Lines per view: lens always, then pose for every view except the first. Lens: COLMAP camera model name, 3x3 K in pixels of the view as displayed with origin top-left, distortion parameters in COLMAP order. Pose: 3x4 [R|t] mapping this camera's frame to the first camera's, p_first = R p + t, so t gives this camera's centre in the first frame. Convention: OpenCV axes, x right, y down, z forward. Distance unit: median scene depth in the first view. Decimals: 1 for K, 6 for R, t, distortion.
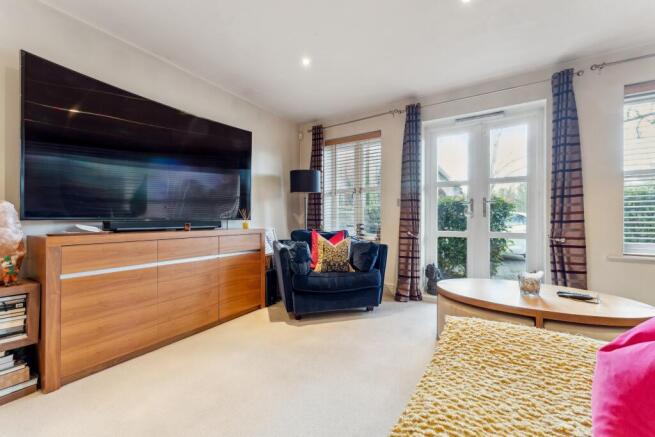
lens RADIAL K [[265.5, 0, 326.9], [0, 265.5, 217.5], [0, 0, 1]] dist [-0.002208, -0.000344]
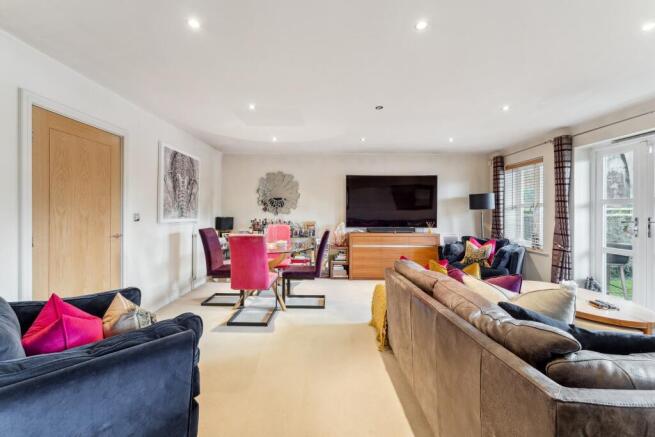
lens RADIAL K [[265.5, 0, 326.7], [0, 265.5, 216.4], [0, 0, 1]] dist [-0.002208, -0.000344]
pose [[0.542470, 0.013681, -0.839963, 0.836193], [0.000647, 0.999860, 0.016704, -0.104405], [0.840075, -0.009605, 0.542386, -0.556723]]
